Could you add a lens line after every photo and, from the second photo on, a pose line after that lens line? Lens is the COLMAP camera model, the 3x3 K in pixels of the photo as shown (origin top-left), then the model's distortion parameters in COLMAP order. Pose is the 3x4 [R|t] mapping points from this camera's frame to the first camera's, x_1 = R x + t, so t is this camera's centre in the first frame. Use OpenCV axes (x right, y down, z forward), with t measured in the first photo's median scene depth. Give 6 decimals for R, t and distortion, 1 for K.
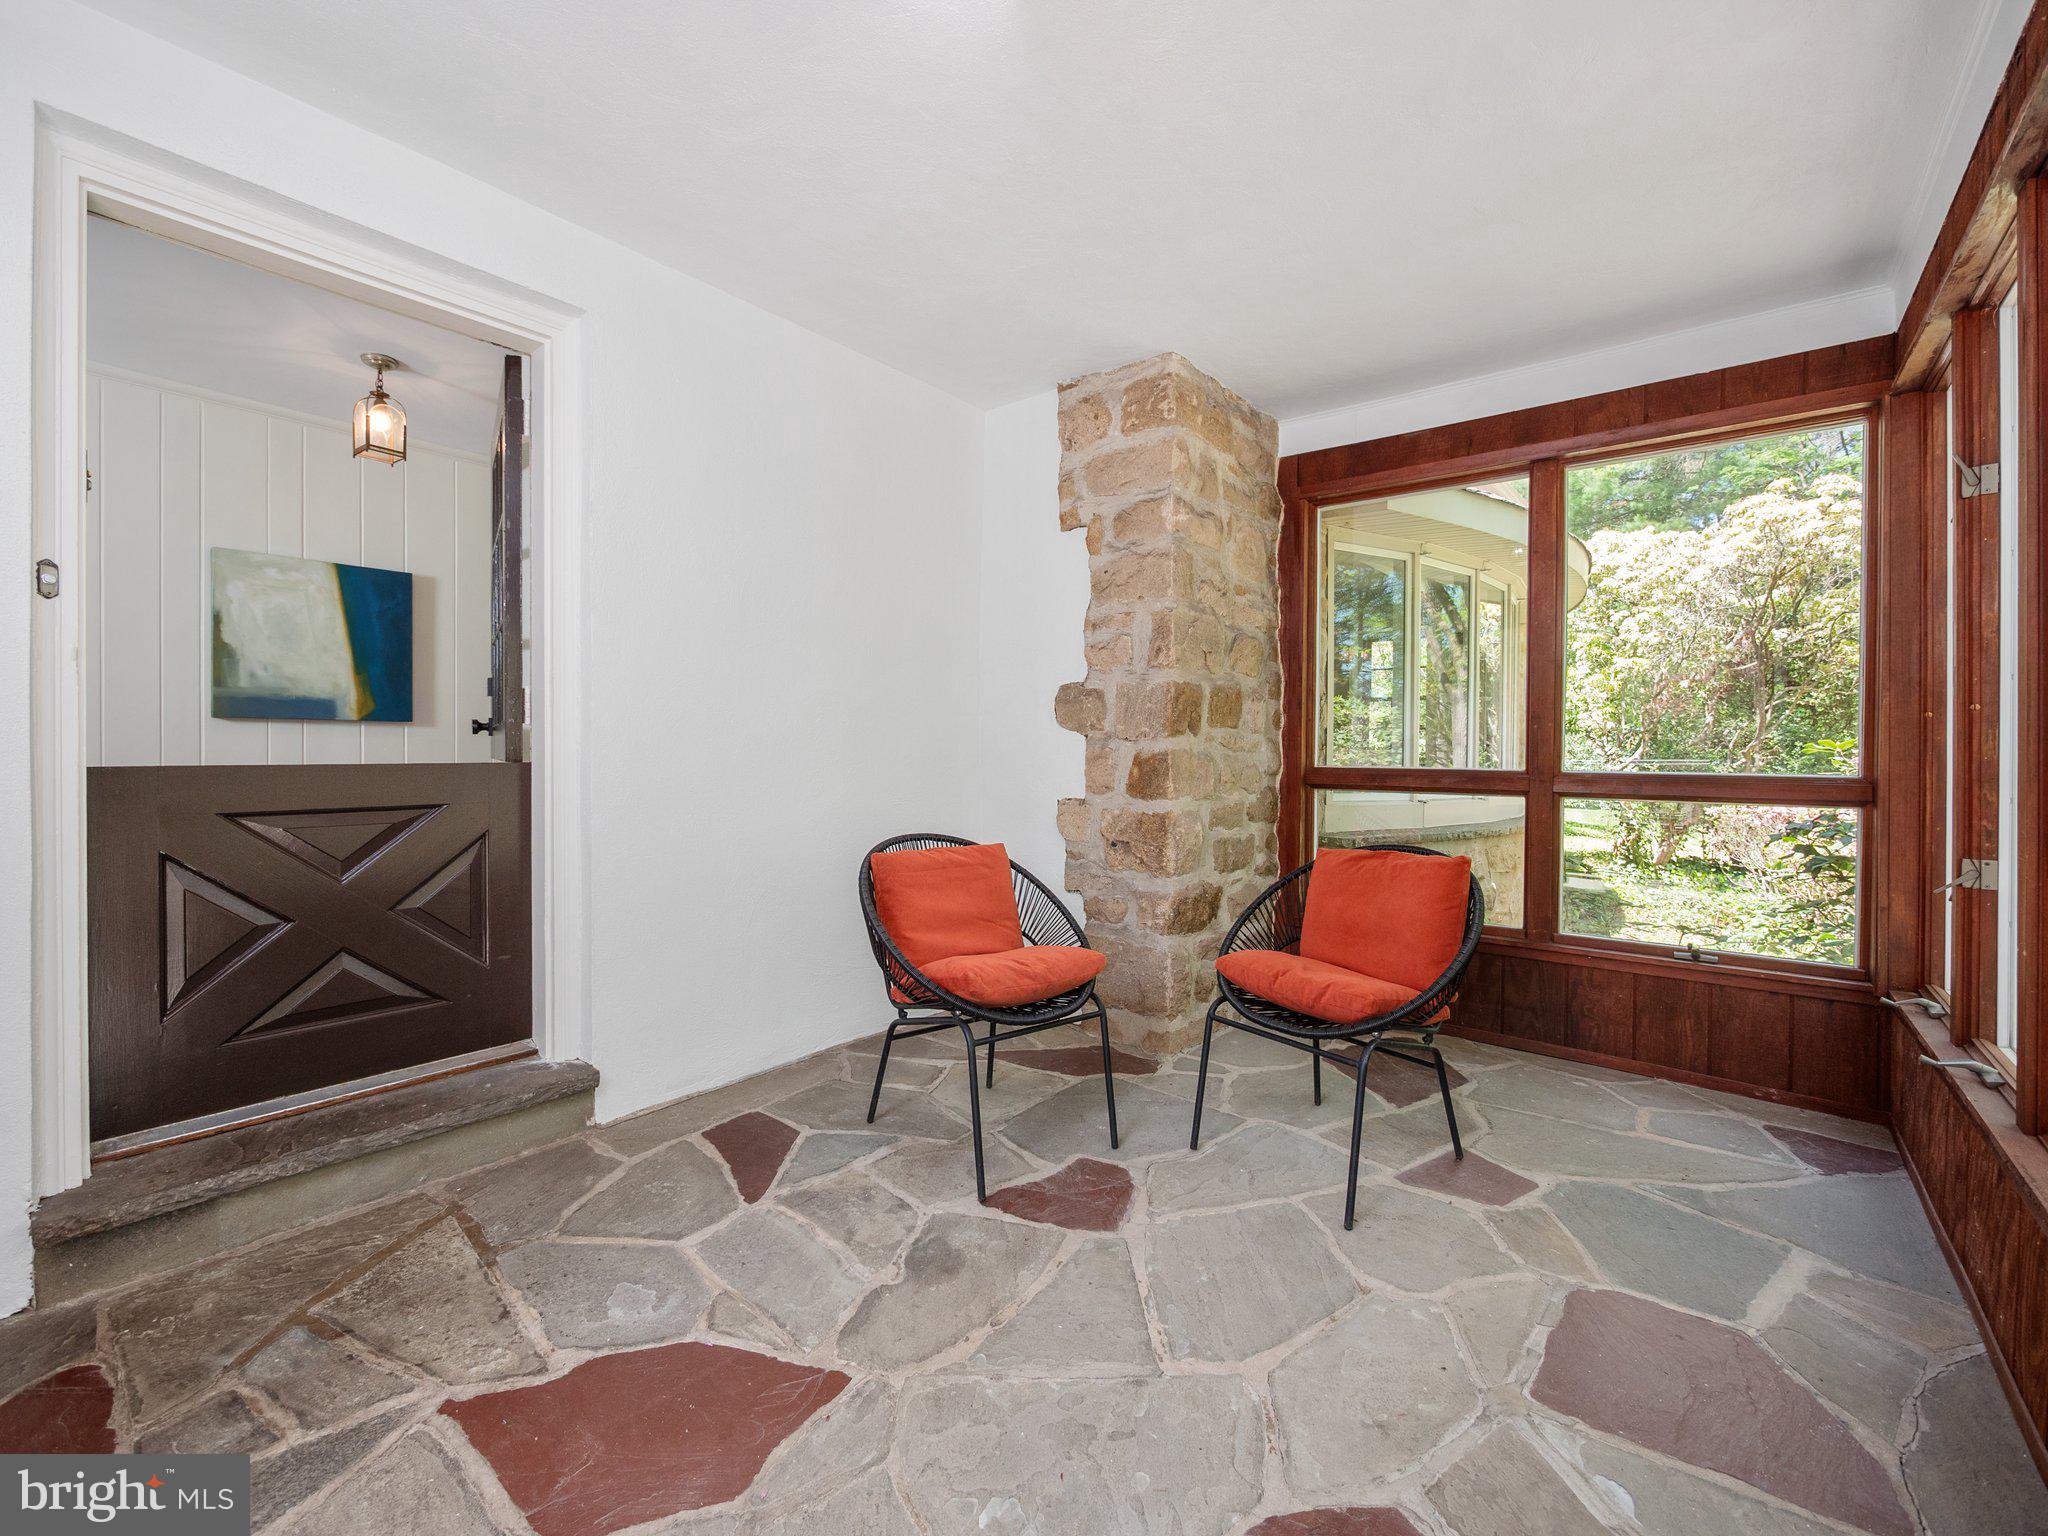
lens RADIAL K [[873.9, 0, 1004.4], [0, 873.9, 762.3], [0, 0, 1]] dist [-0.002801, 0.000900]
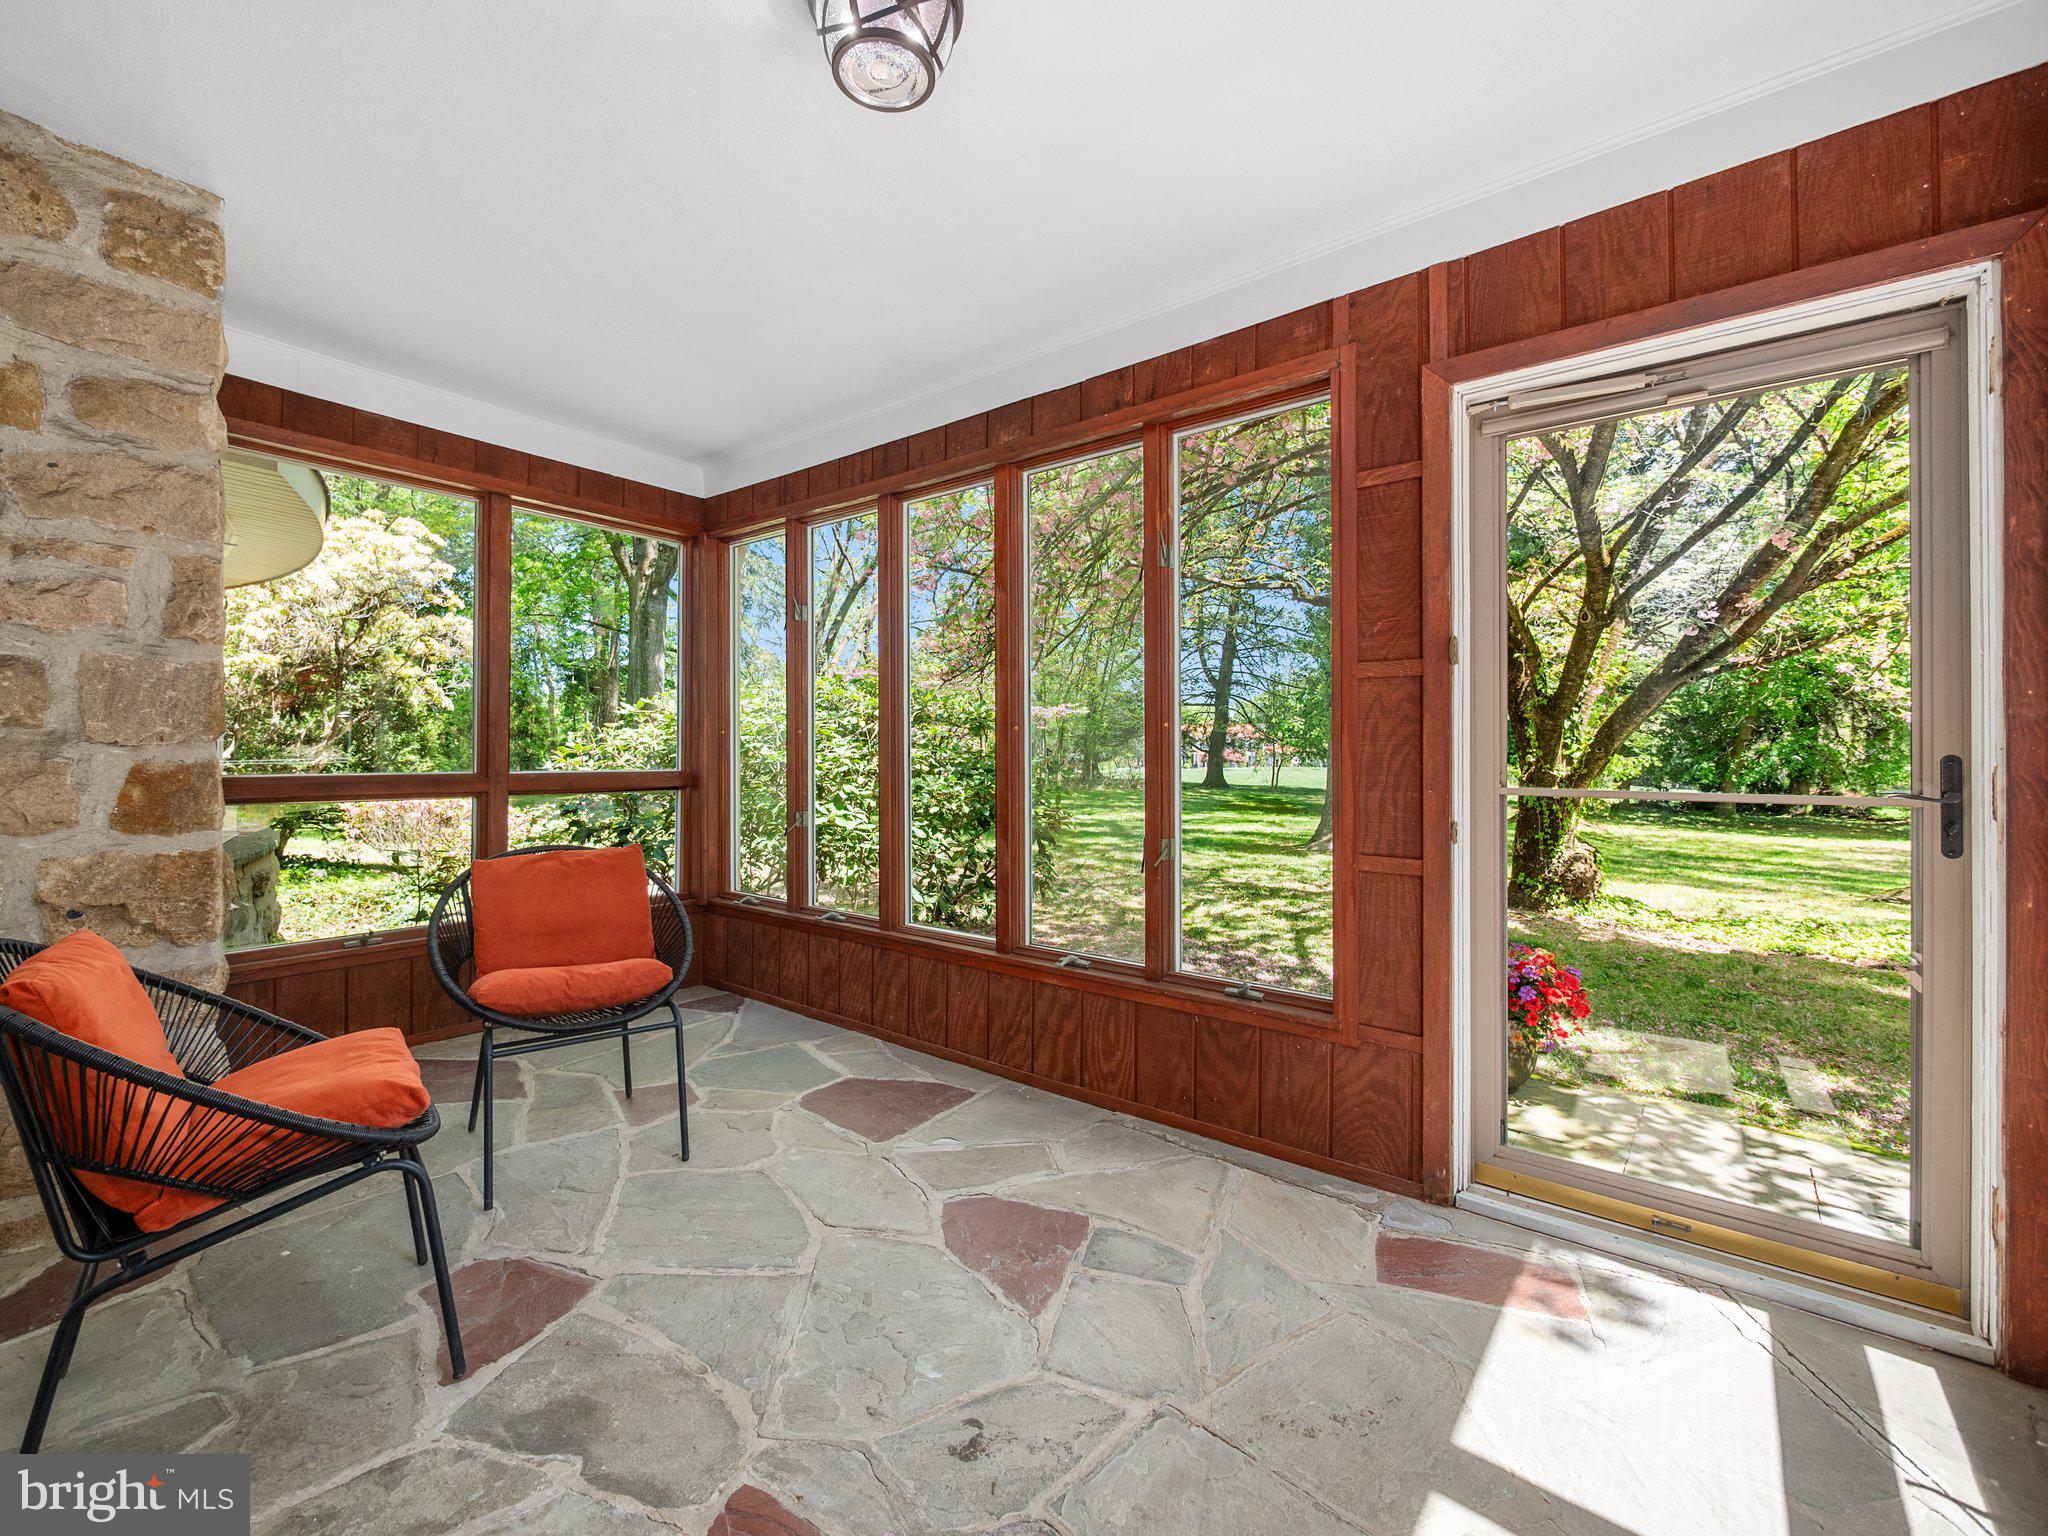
lens RADIAL K [[873.9, 0, 1023.4], [0, 873.9, 752.8], [0, 0, 1]] dist [-0.002801, 0.000900]
pose [[-0.023190, -0.008345, 0.999696, -0.527252], [0.011715, 0.999894, 0.008618, -0.017822], [-0.999662, 0.011911, -0.023090, 0.365426]]
